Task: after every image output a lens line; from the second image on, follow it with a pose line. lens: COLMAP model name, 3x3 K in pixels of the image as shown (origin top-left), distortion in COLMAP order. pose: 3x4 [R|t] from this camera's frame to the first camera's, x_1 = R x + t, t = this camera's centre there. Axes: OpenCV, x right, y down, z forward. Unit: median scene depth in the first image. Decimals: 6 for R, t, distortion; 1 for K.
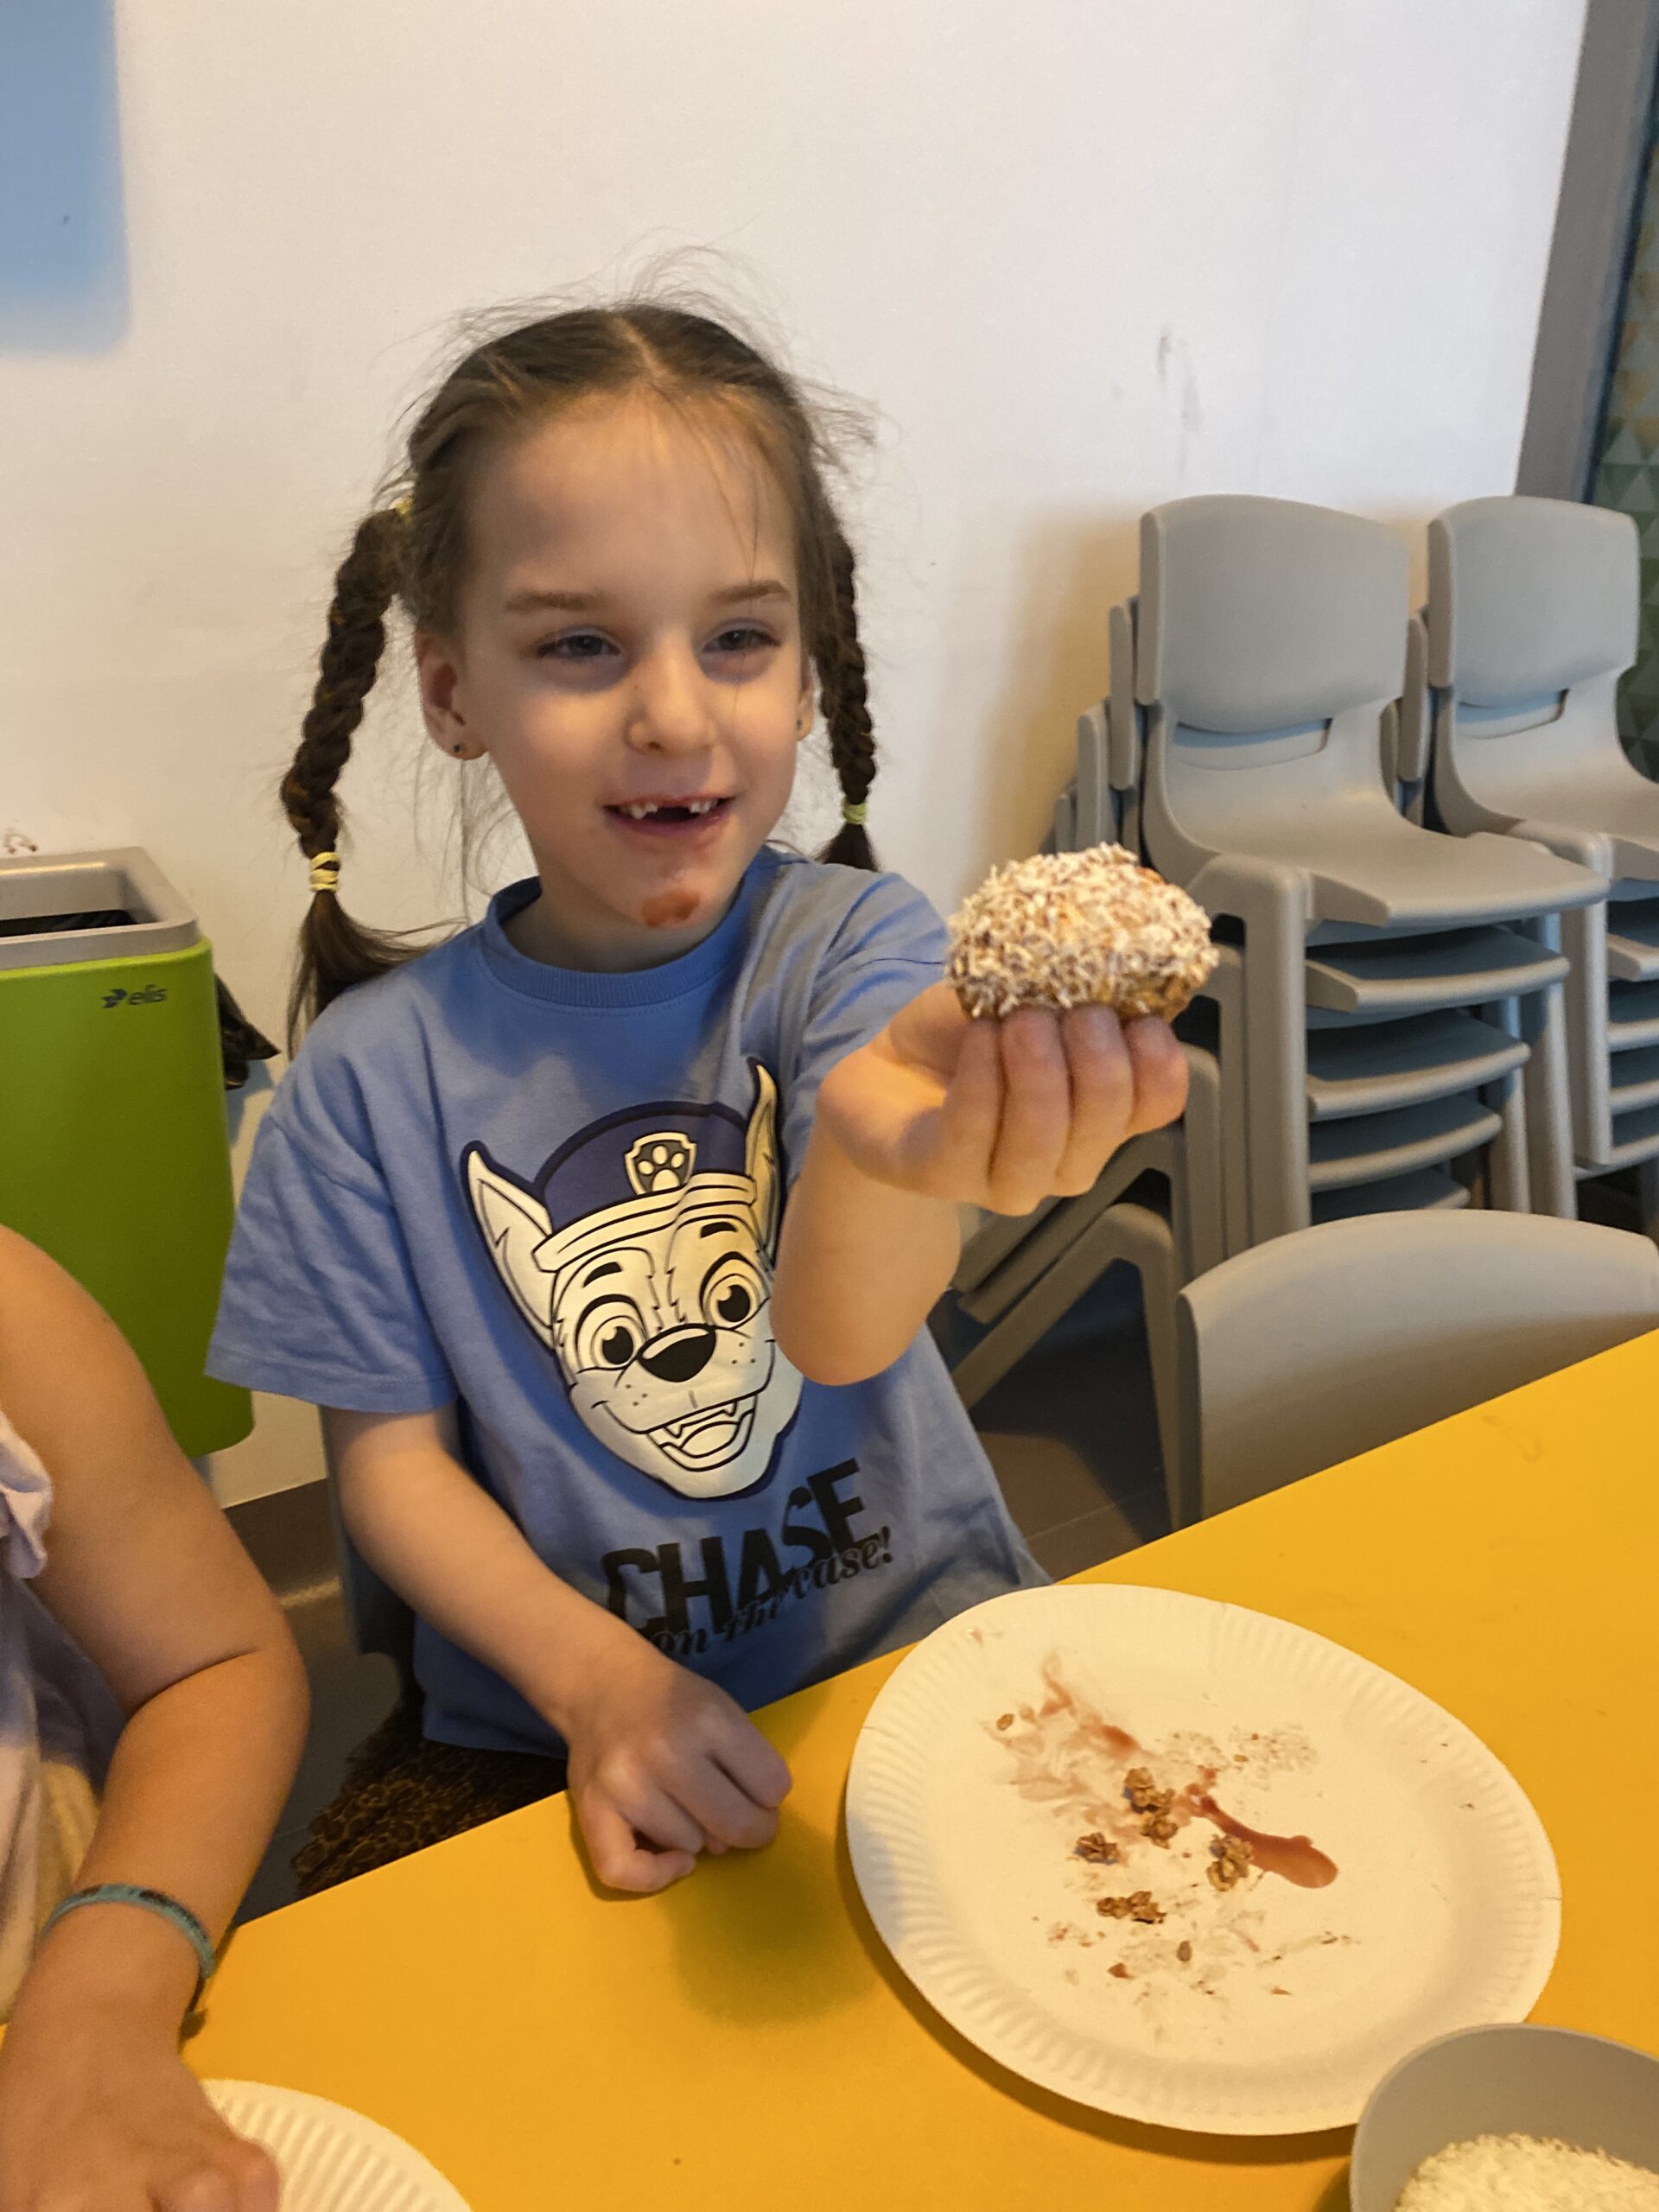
lens RADIAL K [[1935.1, 0, 829.5], [0, 1935.1, 1106.0], [0, 0, 1]] dist [-0.000476, -0.000539]
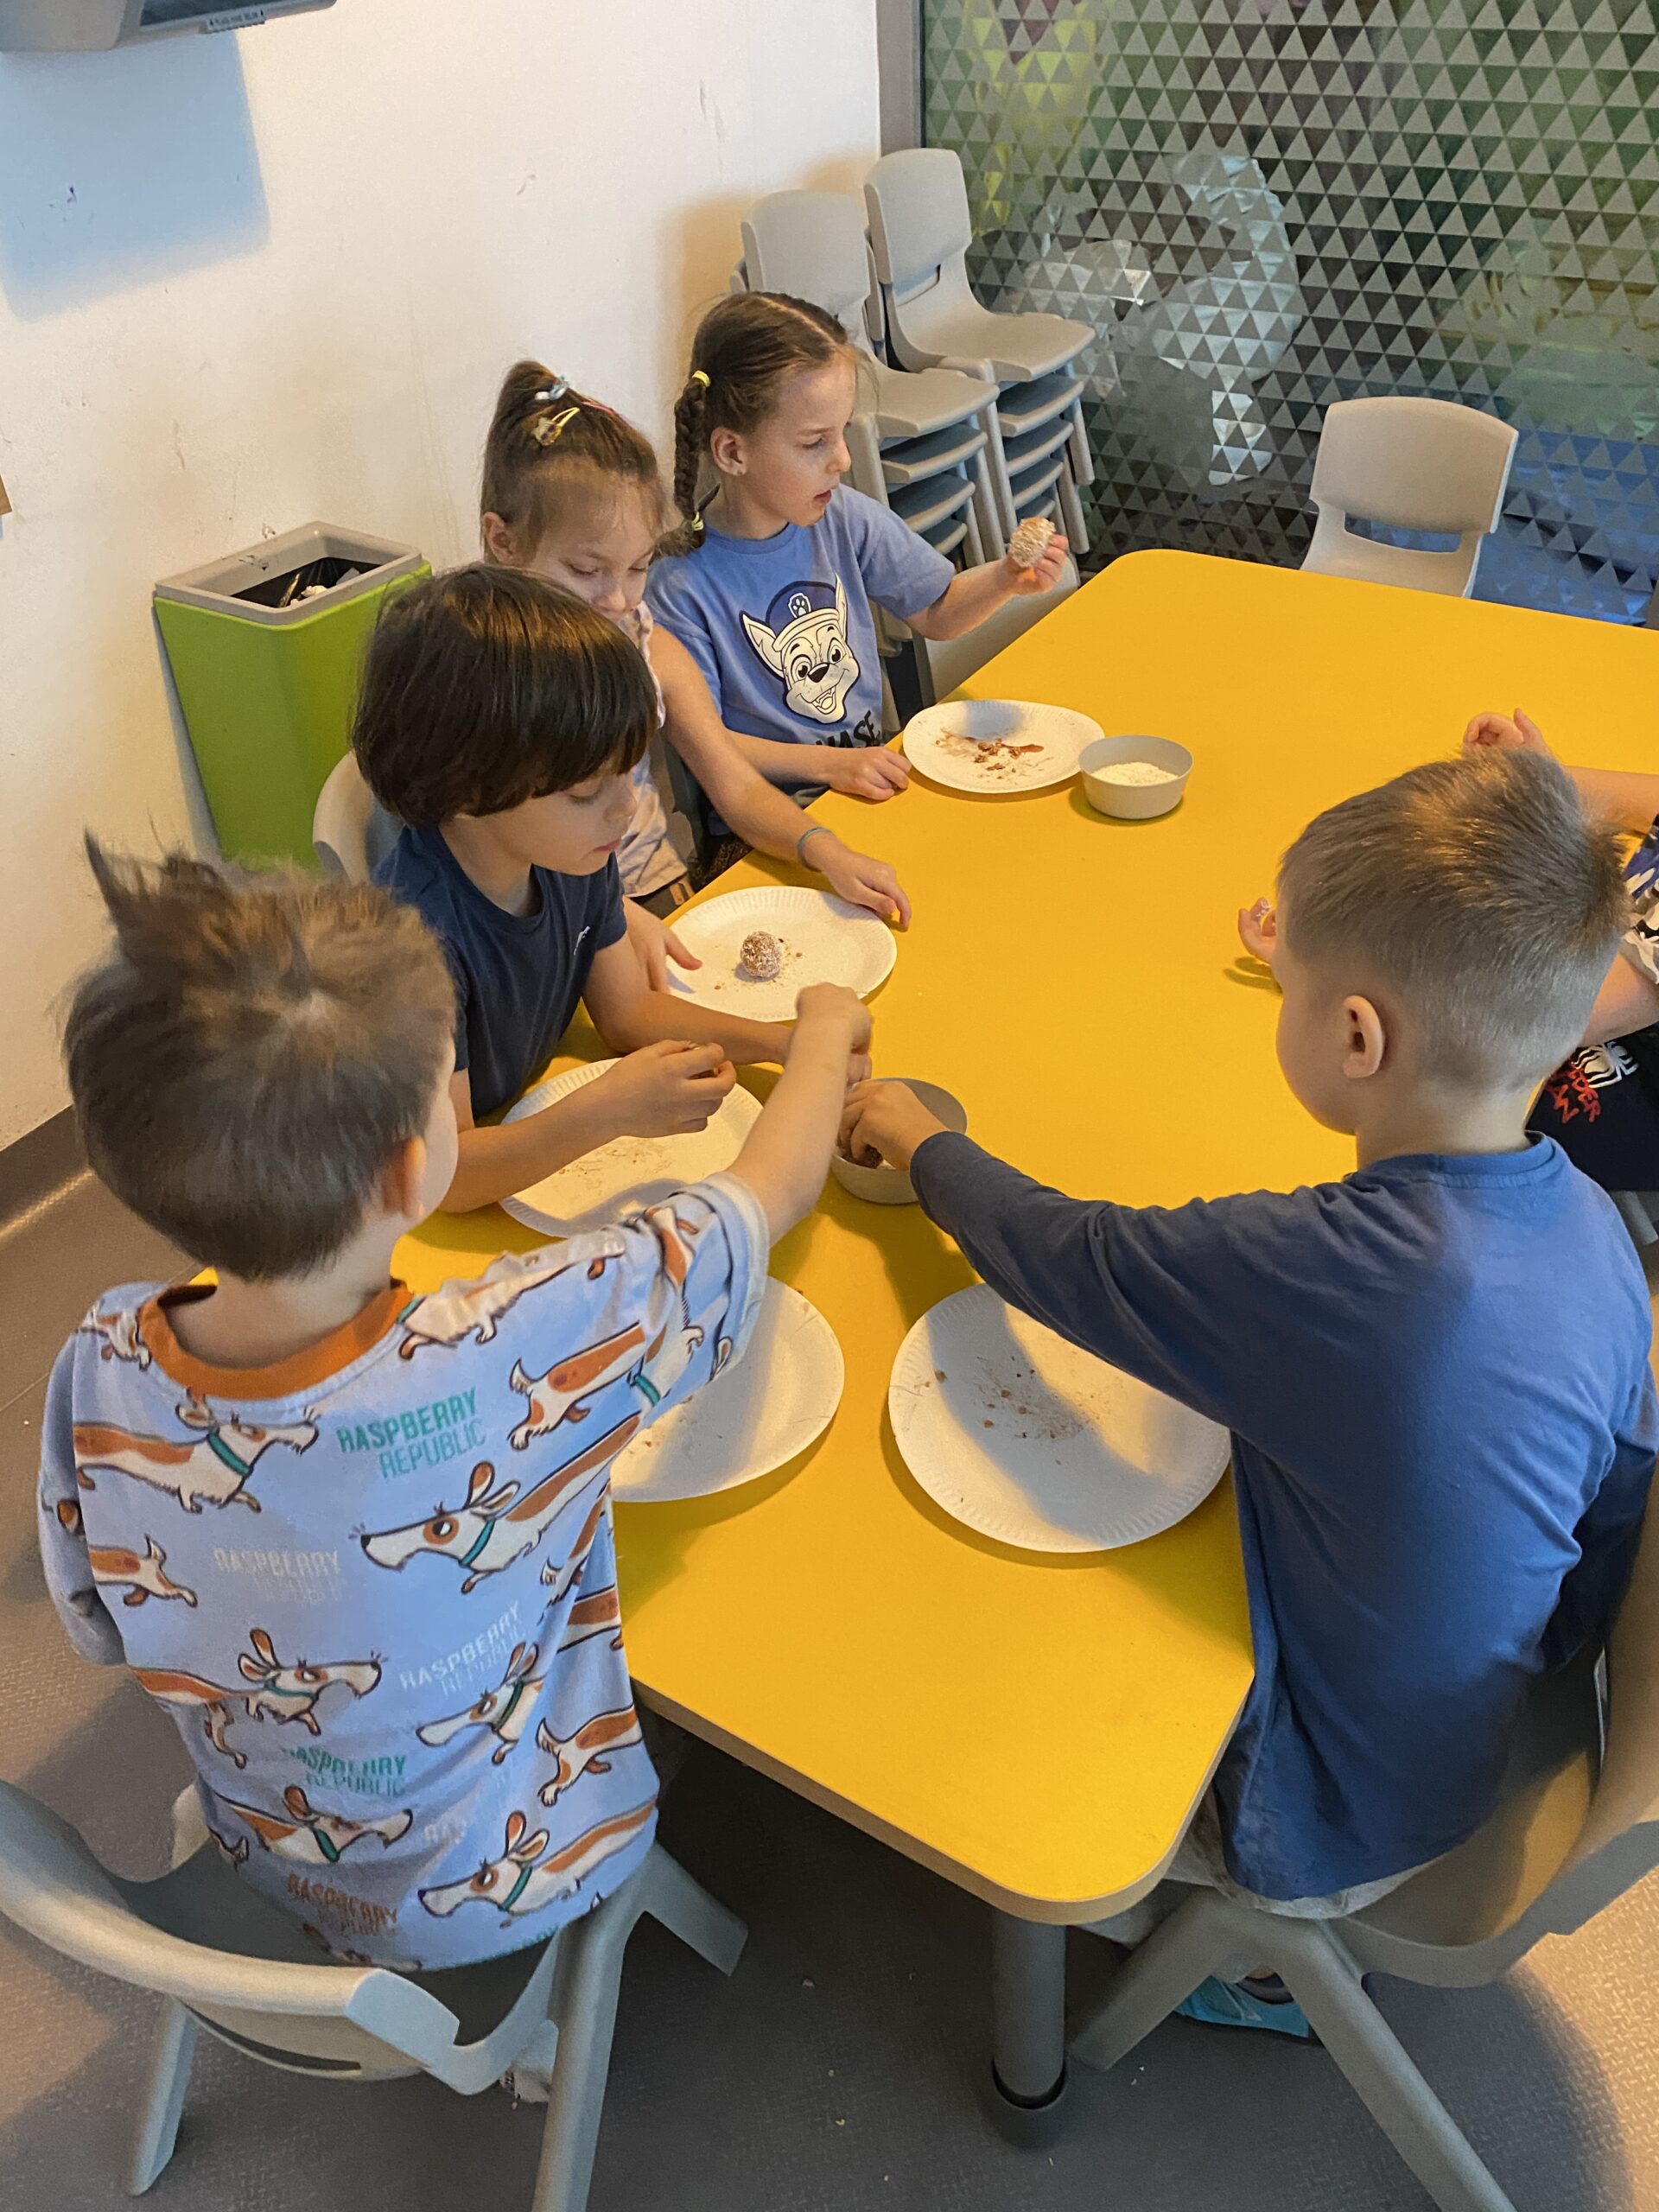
lens RADIAL K [[1935.1, 0, 829.5], [0, 1935.1, 1106.0], [0, 0, 1]] dist [-0.000476, -0.000539]
pose [[0.909531, -0.284768, 0.302755, -0.519712], [0.192997, 0.934480, 0.299163, -0.057895], [-0.368111, -0.213667, 0.904898, -0.801079]]
